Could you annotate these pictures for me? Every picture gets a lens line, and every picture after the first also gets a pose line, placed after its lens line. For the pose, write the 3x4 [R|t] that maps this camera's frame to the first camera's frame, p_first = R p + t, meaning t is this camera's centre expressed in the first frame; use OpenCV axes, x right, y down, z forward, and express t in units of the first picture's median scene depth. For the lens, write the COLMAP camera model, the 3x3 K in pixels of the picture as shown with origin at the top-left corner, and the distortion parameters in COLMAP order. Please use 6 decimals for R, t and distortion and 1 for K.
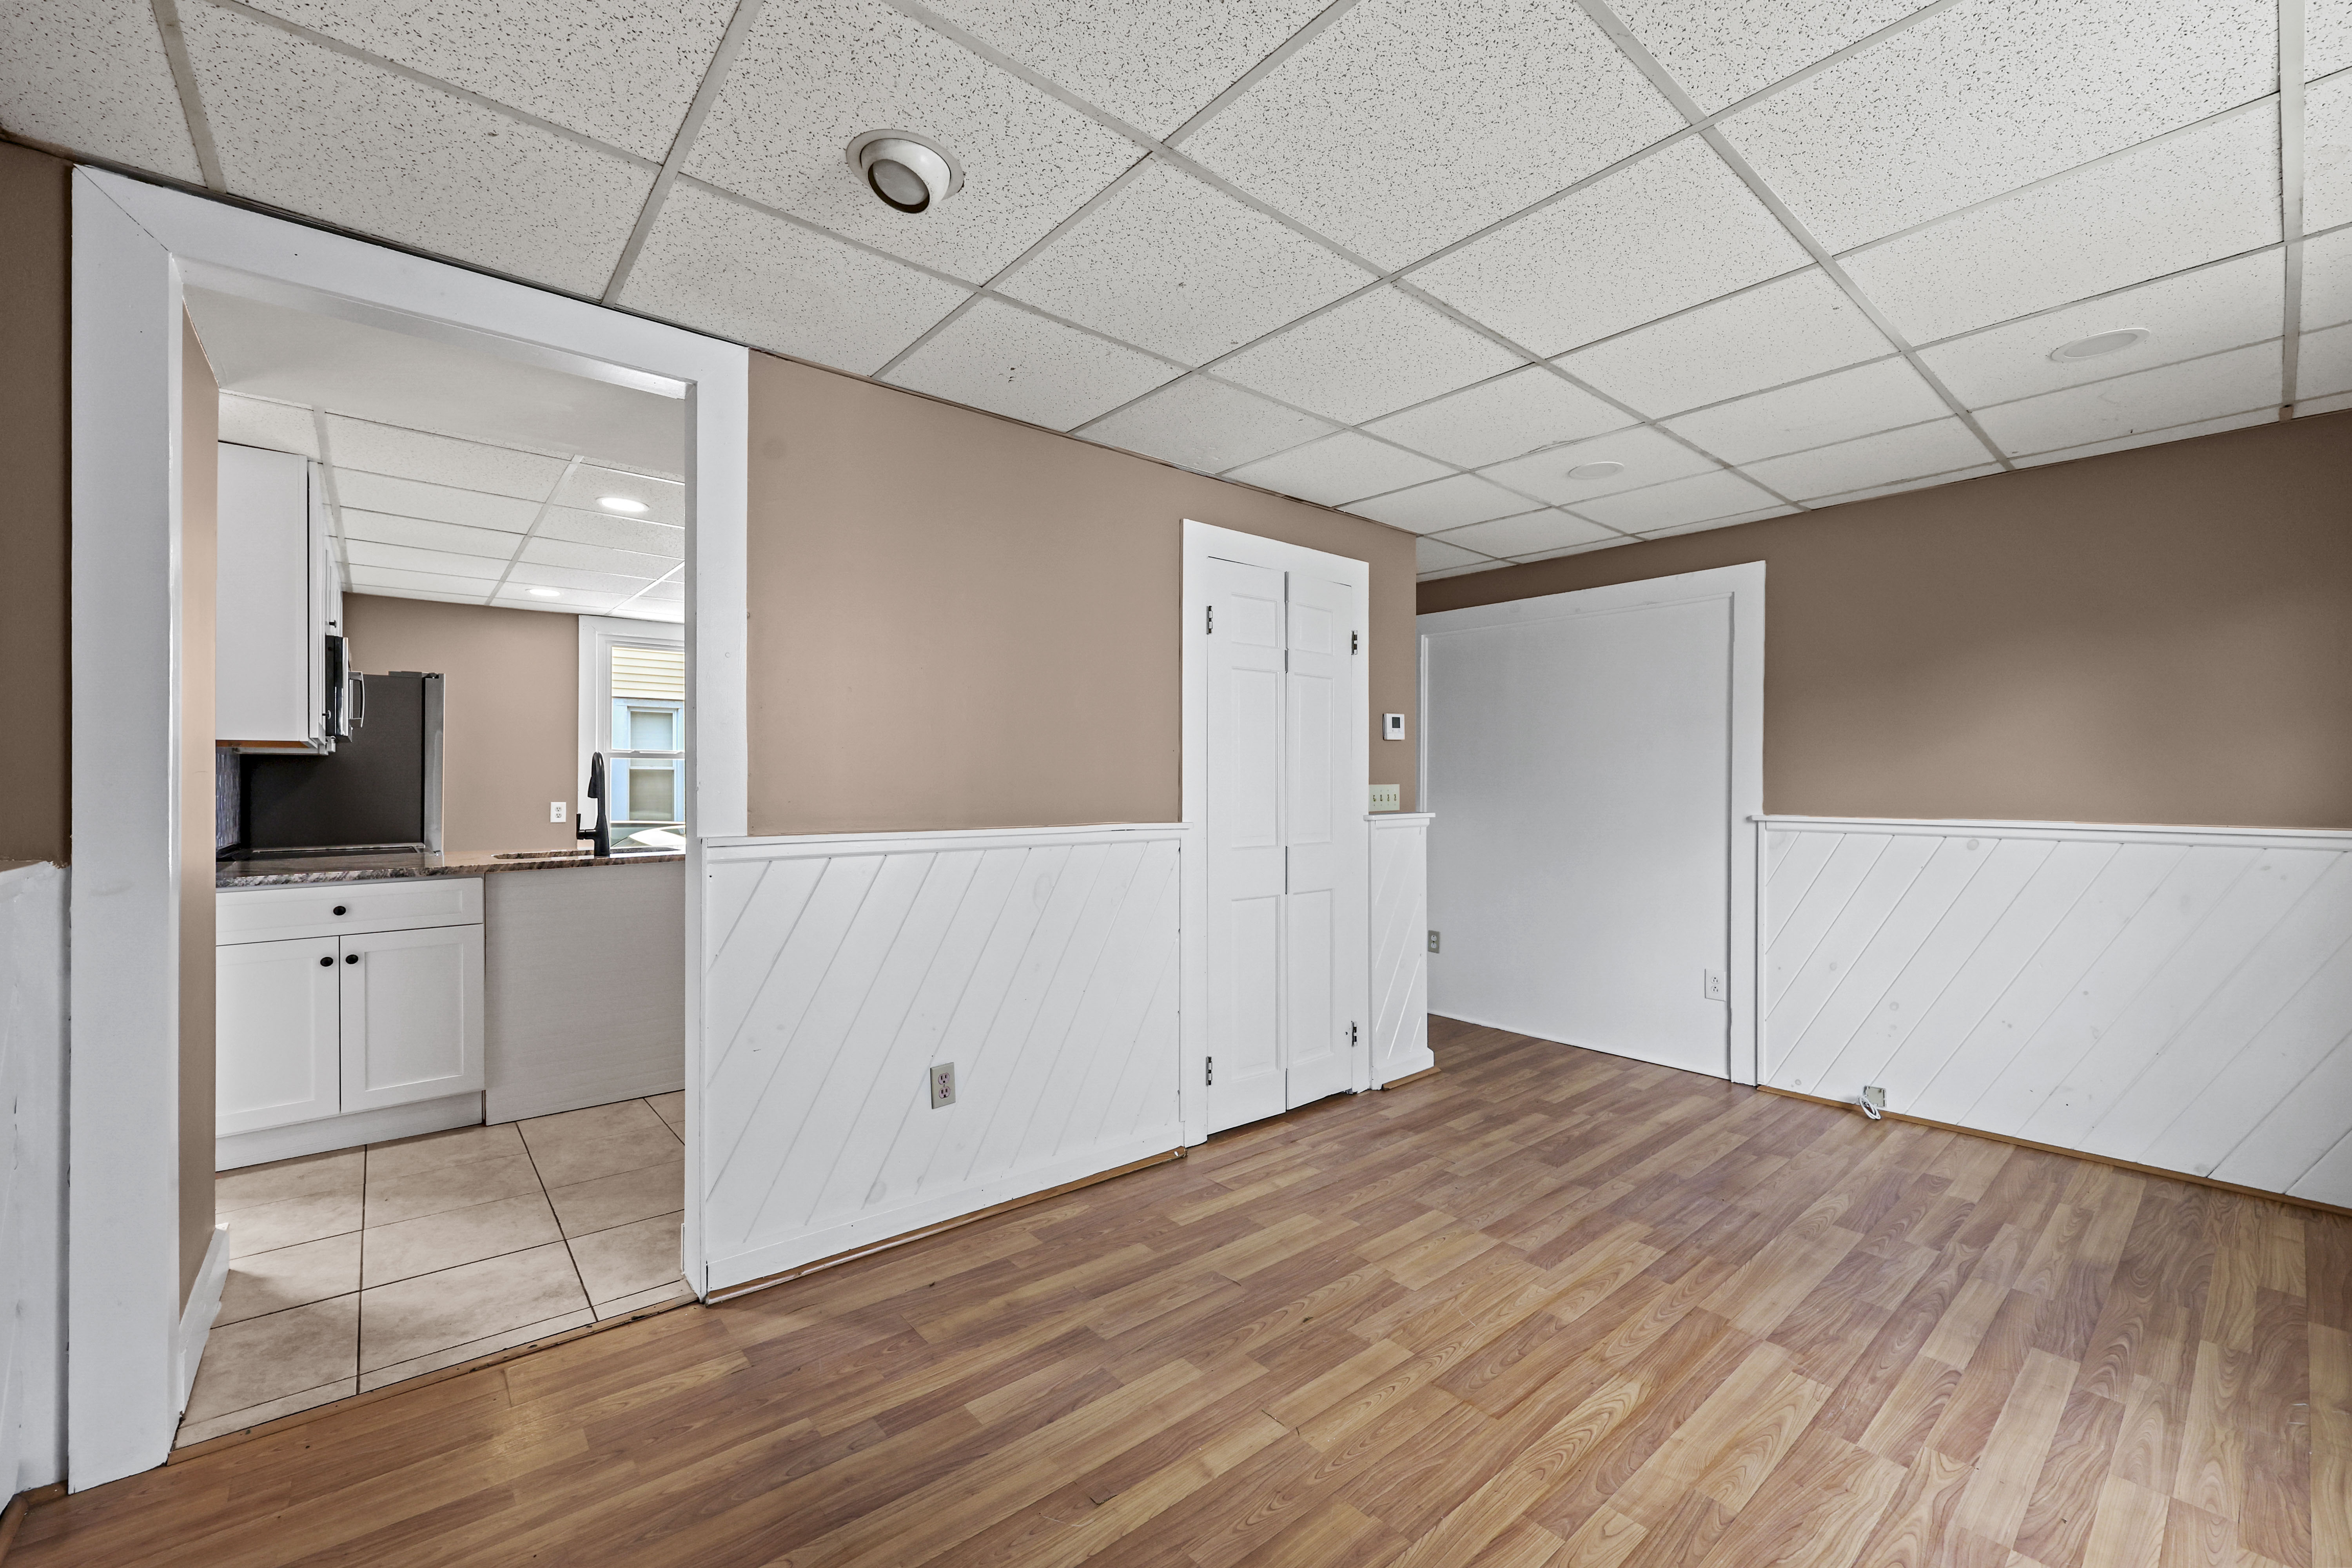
lens RADIAL K [[972.8, 0, 1209.2], [0, 972.8, 787.0], [0, 0, 1]] dist [-0.001316, -0.000259]
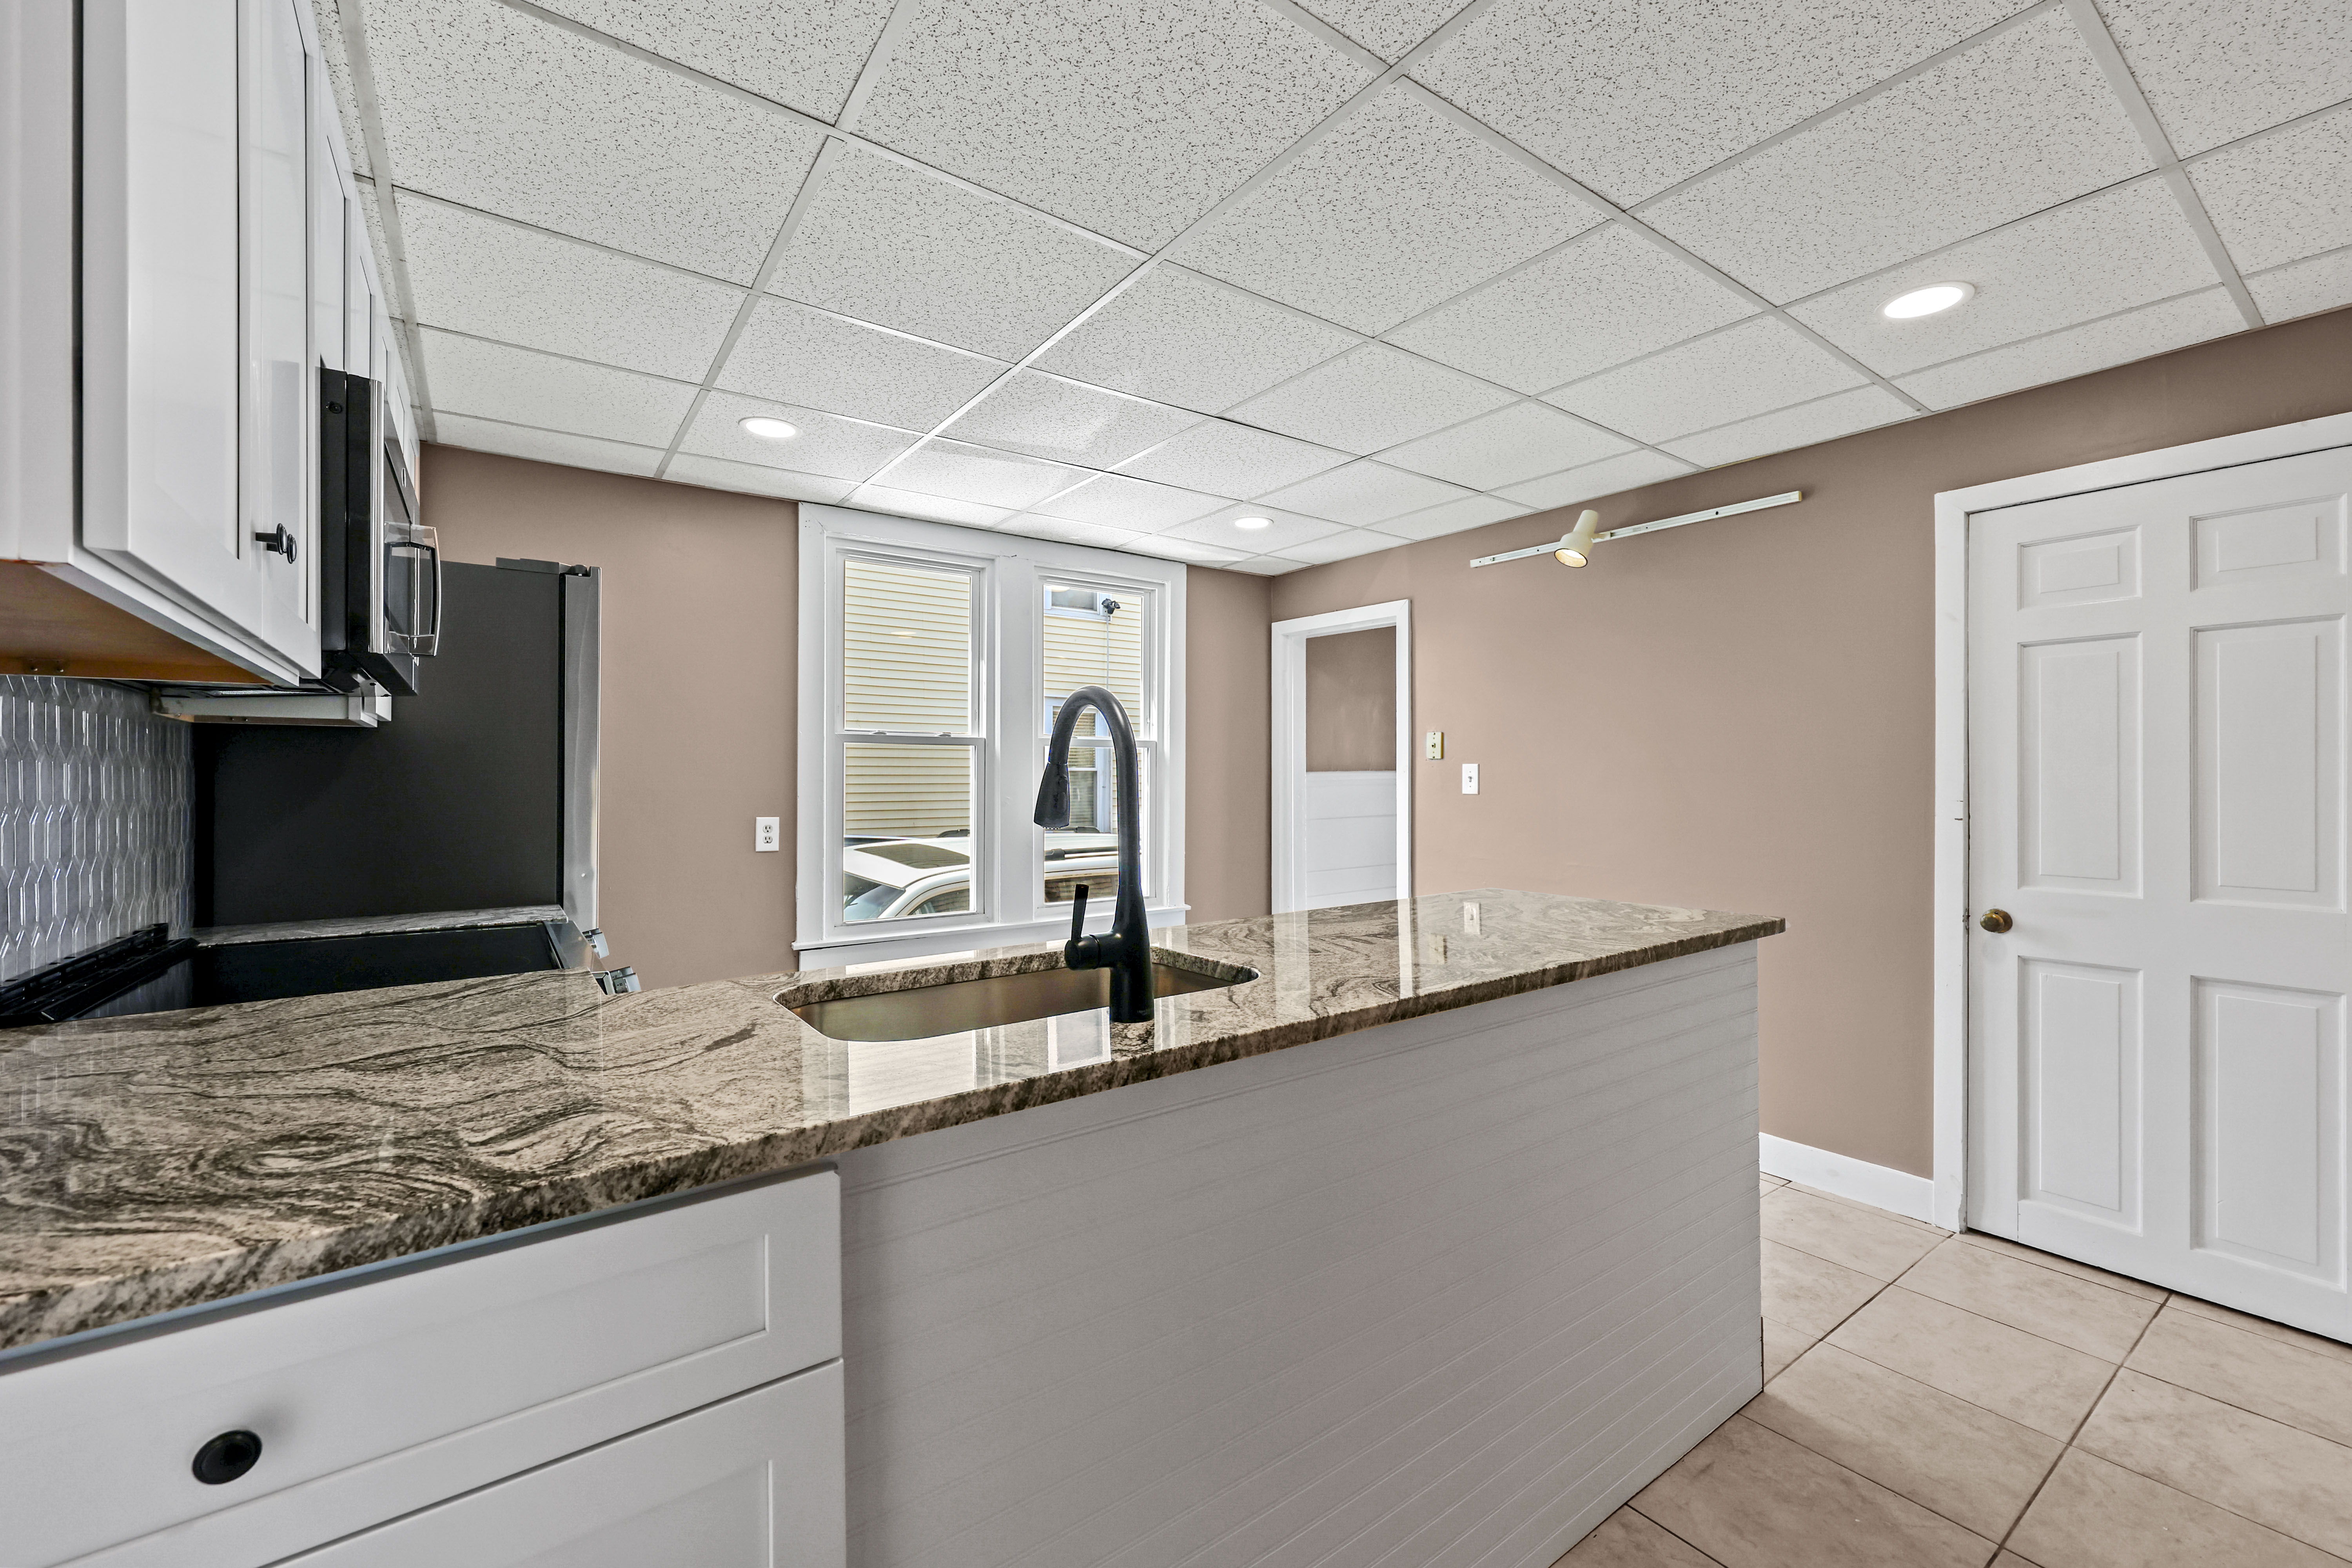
lens RADIAL K [[955.2, 0, 1199.5], [0, 955.2, 791.0], [0, 0, 1]] dist [-0.001295, -0.000181]
pose [[0.997445, 0.001857, -0.071418, -0.444618], [-0.001725, 0.999997, 0.001916, -0.002449], [0.071422, -0.001787, 0.997445, 0.531851]]
